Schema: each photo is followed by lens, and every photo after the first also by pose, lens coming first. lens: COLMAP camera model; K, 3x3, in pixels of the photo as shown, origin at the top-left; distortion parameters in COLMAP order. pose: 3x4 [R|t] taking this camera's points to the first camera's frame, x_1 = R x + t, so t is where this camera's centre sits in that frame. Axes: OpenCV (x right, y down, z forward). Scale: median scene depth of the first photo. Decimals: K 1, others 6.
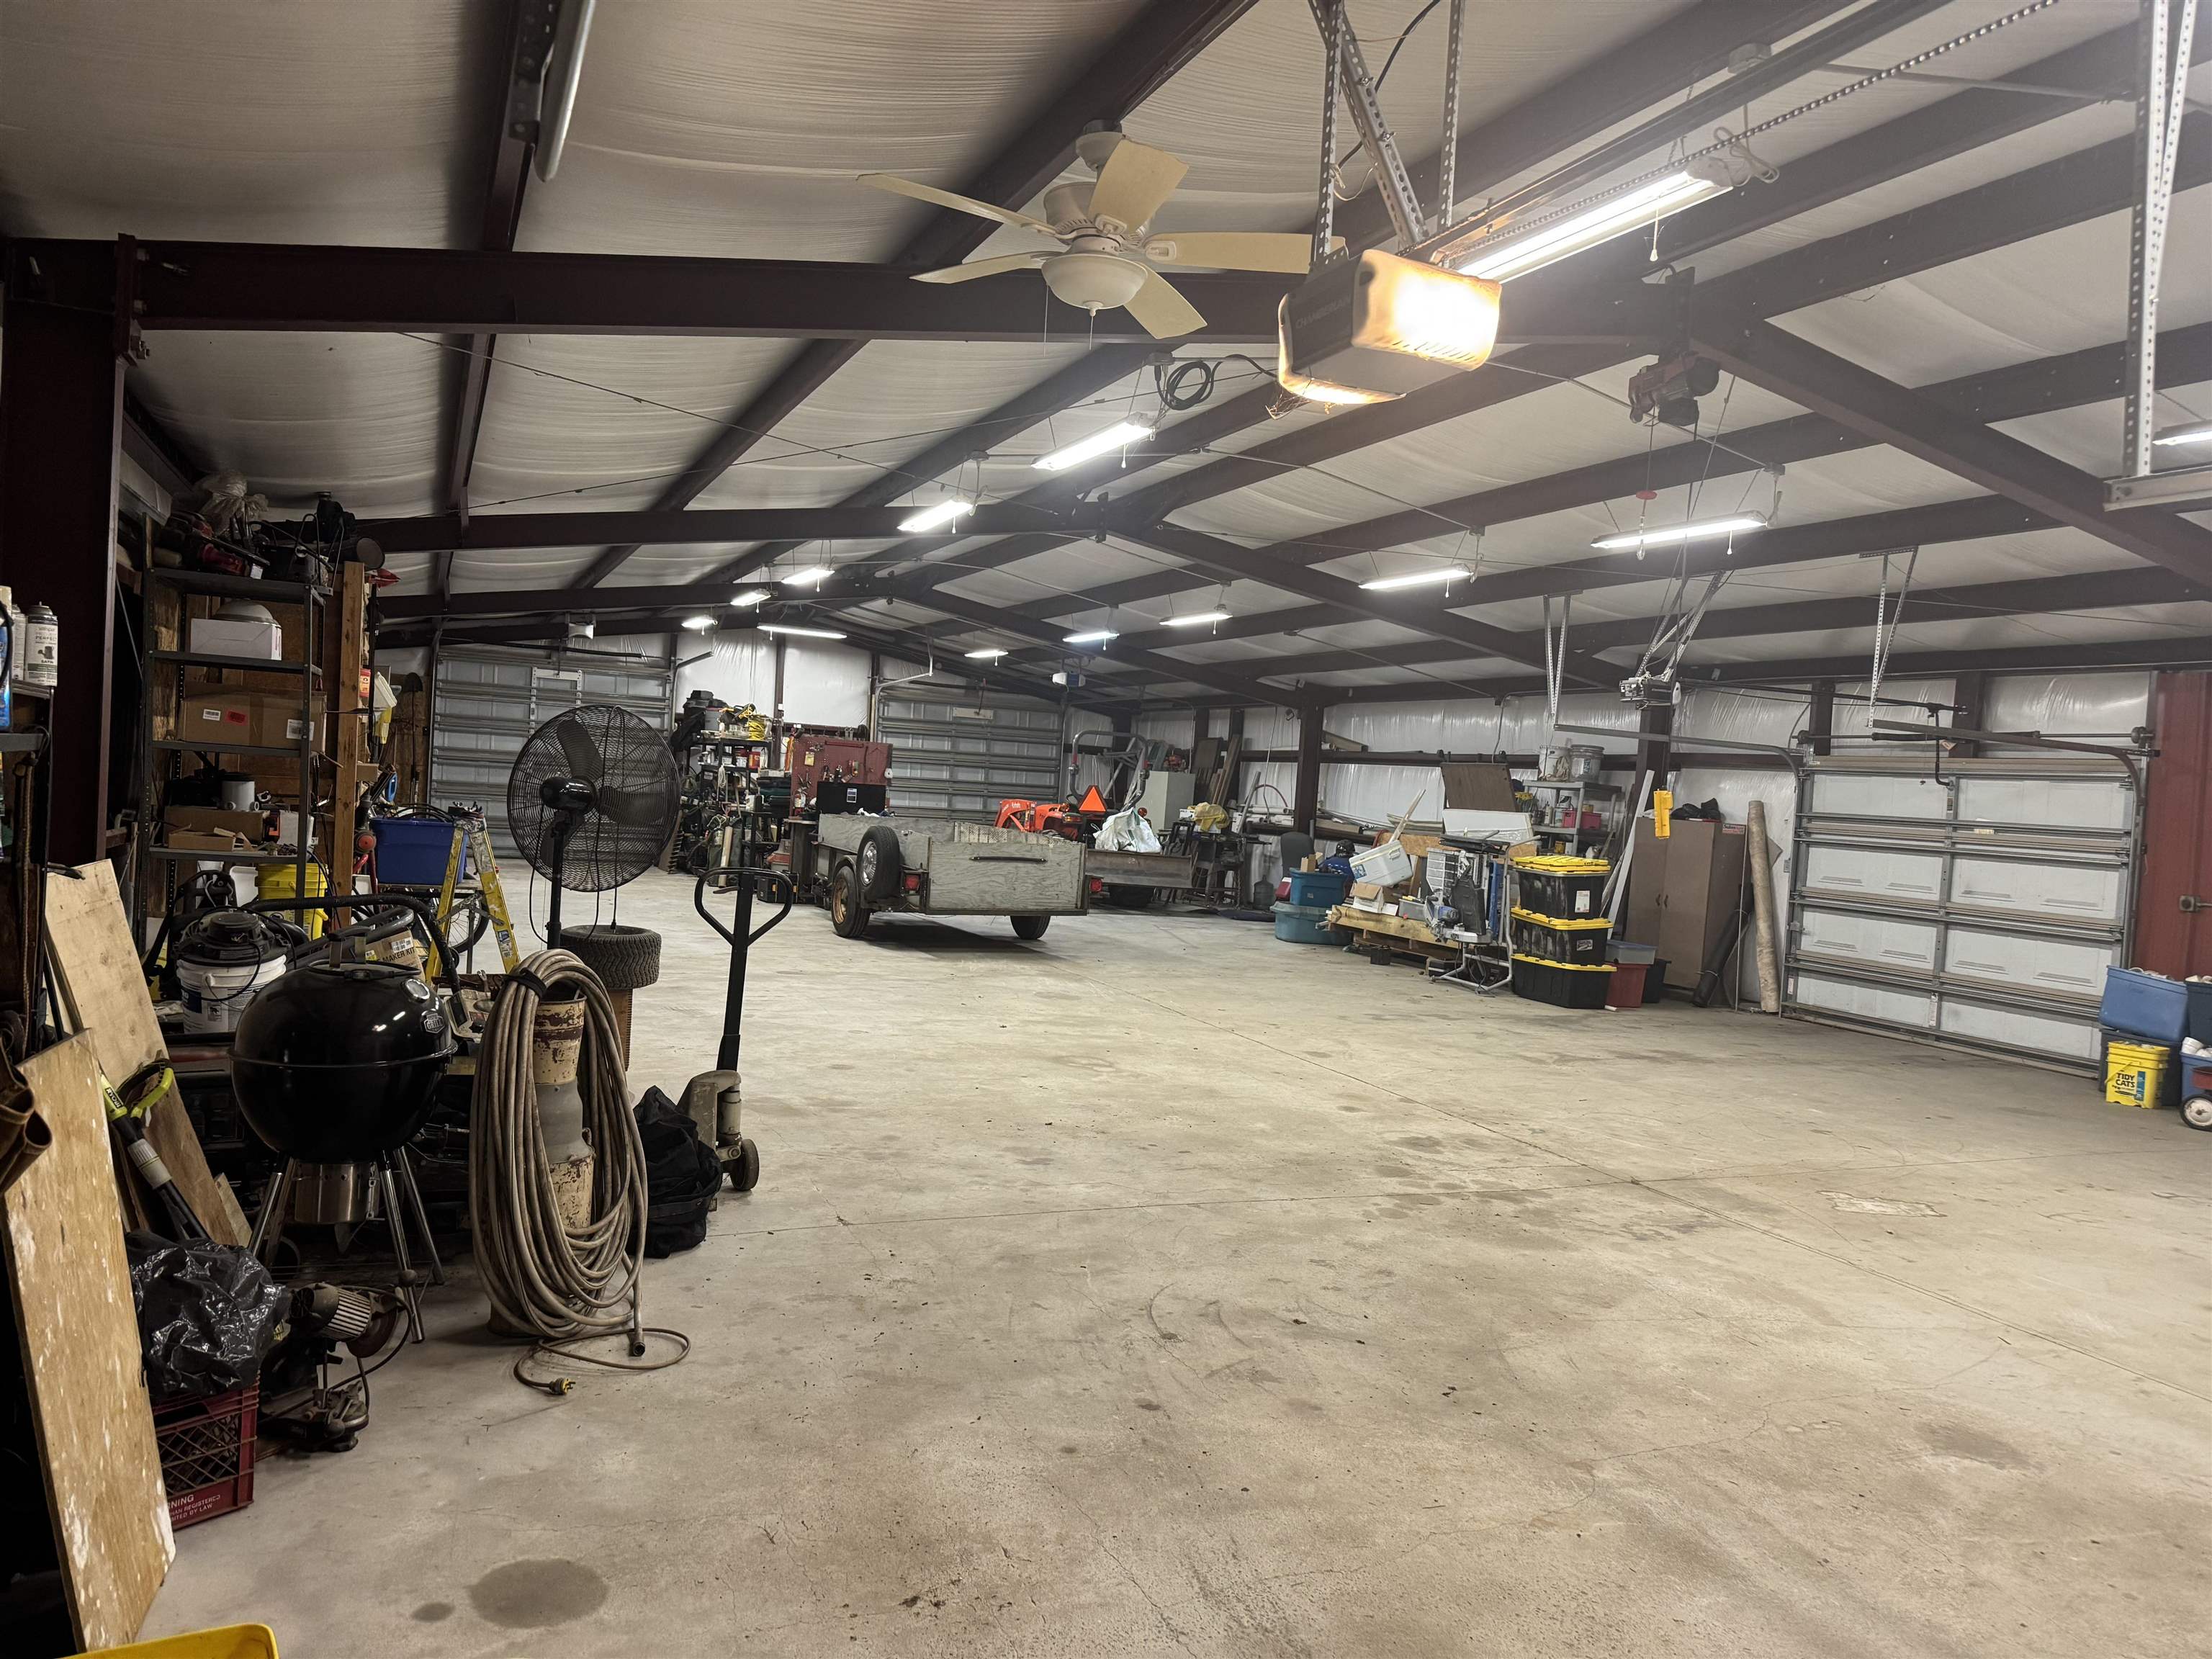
lens RADIAL K [[1642.4, 0, 1106.0], [0, 1642.4, 829.5], [0, 0, 1]] dist [0.144919, -0.208185]
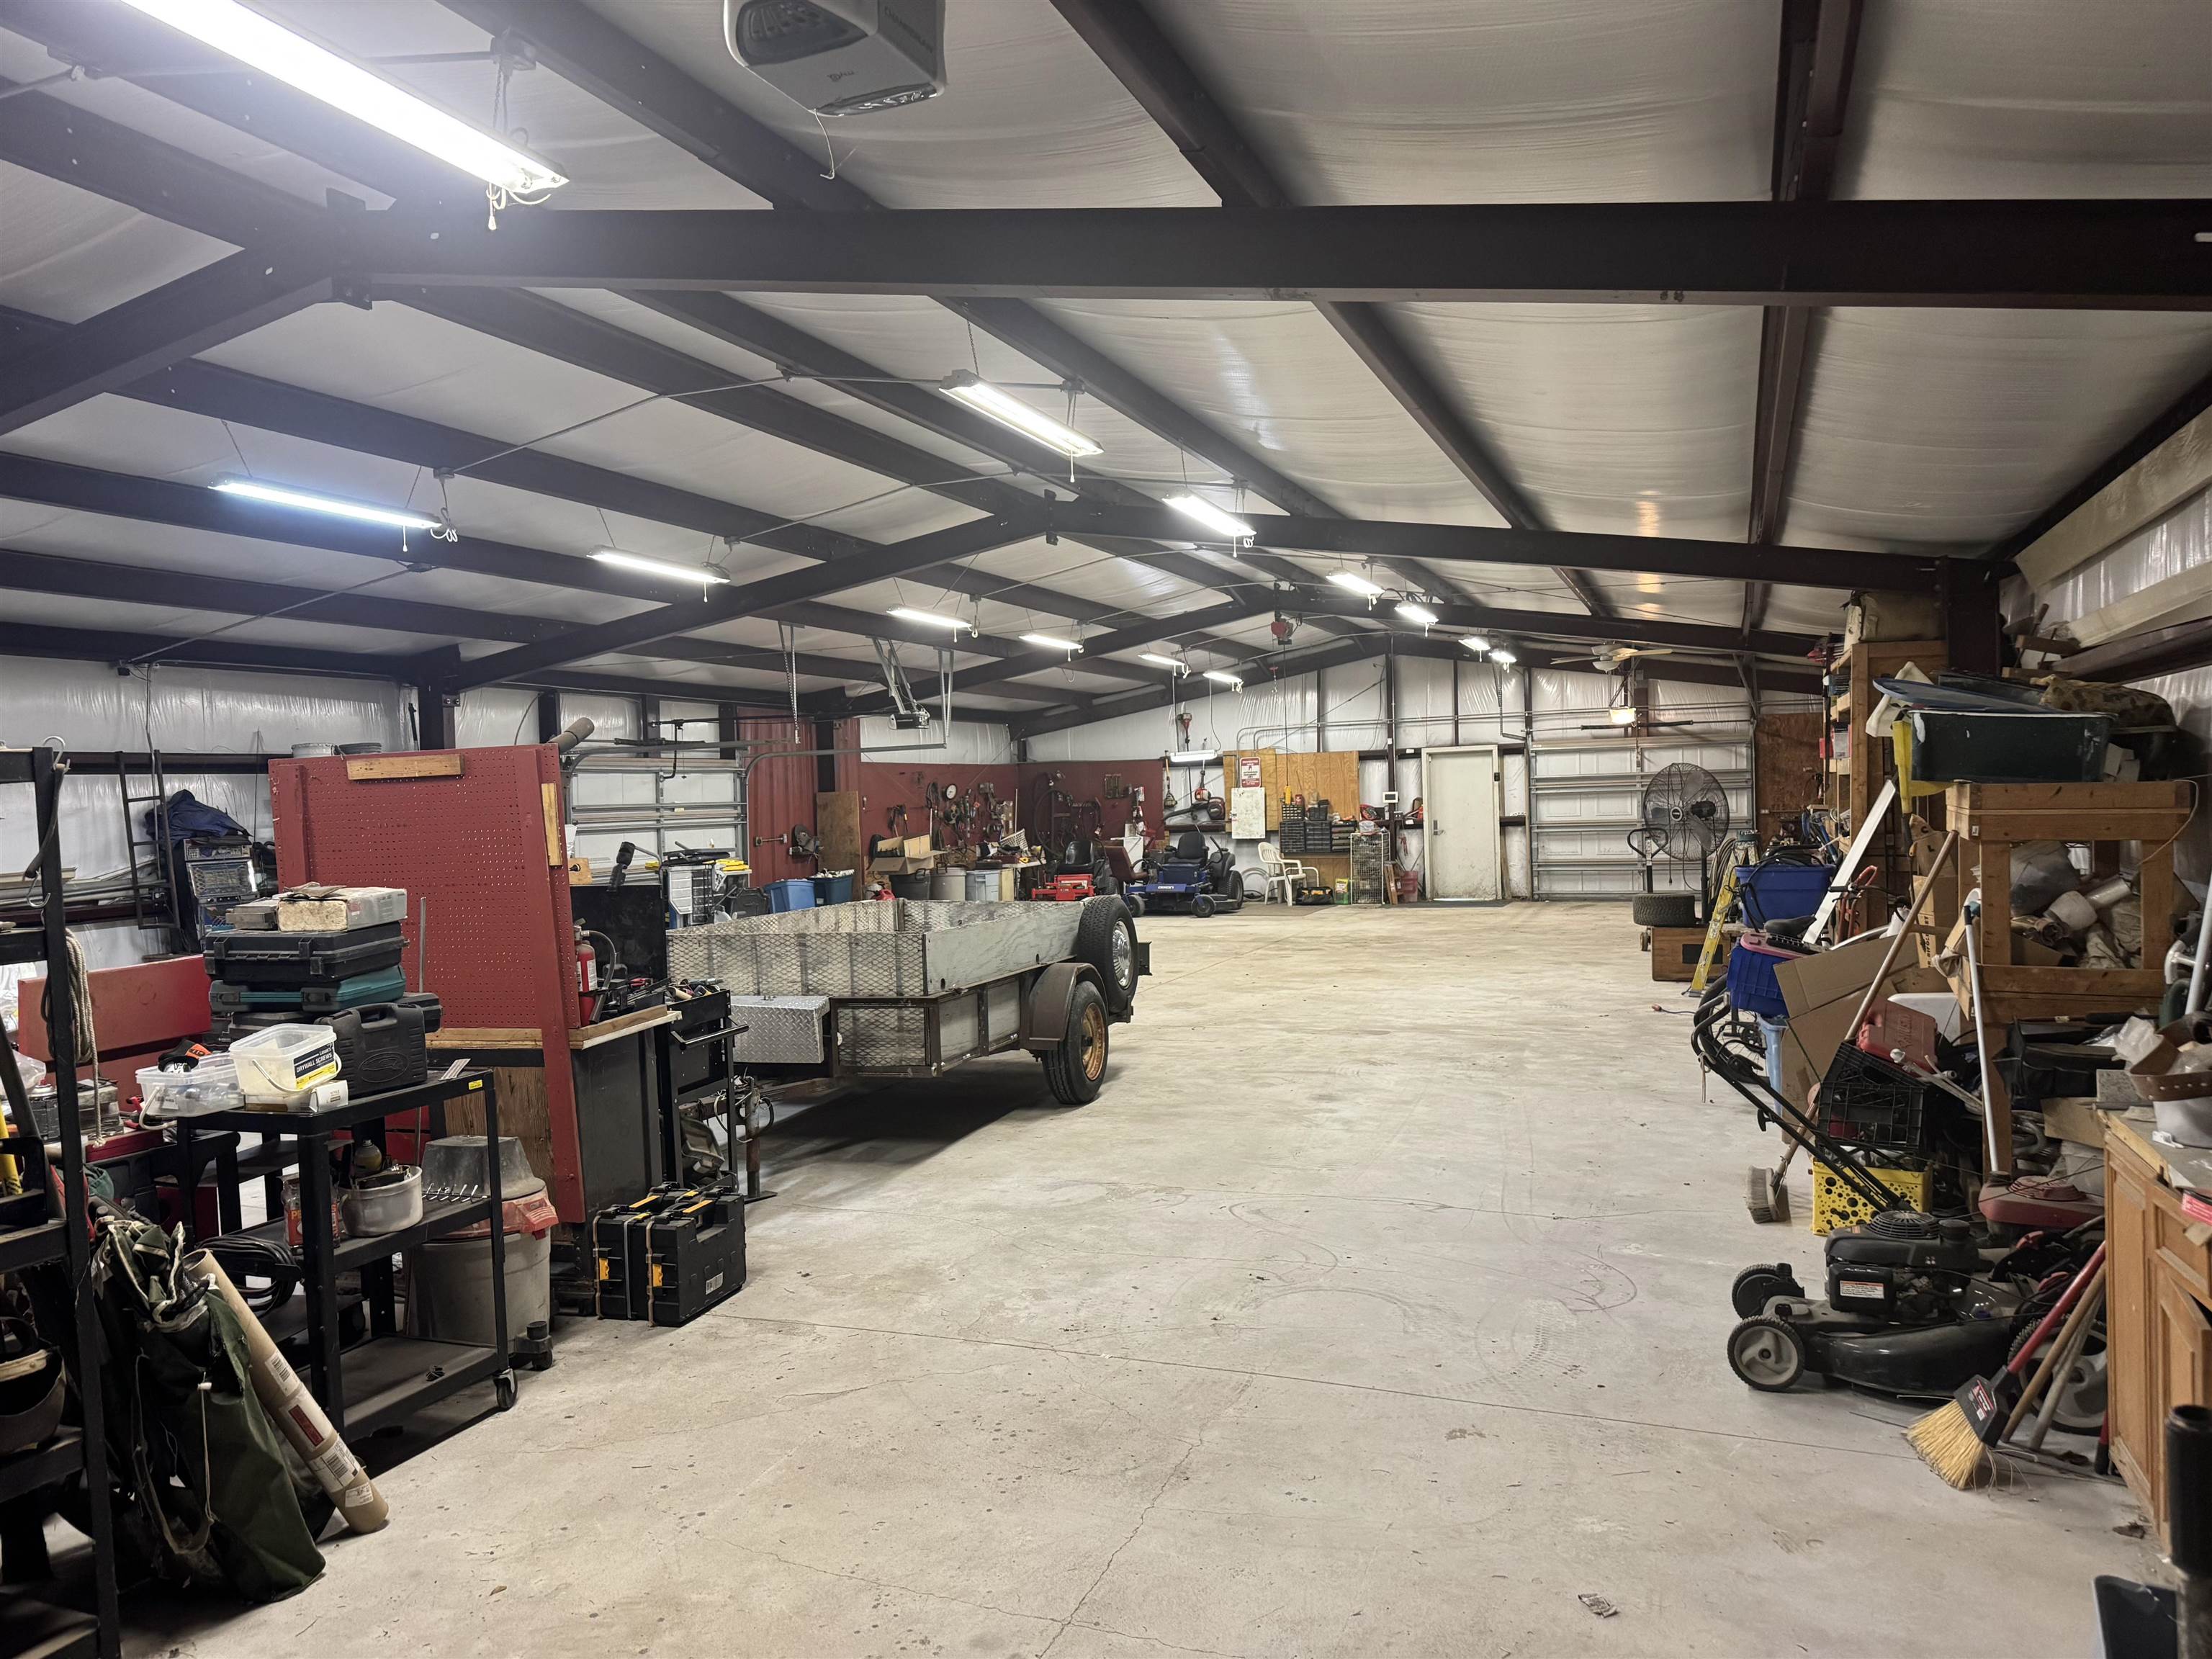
lens RADIAL K [[1642.4, 0, 1106.0], [0, 1642.4, 829.5], [0, 0, 1]] dist [0.144919, -0.208185]
pose [[-0.710757, -0.052121, 0.701504, -0.720409], [0.007338, 0.996648, 0.081484, -0.093847], [-0.703399, 0.063063, -0.707992, 1.729796]]
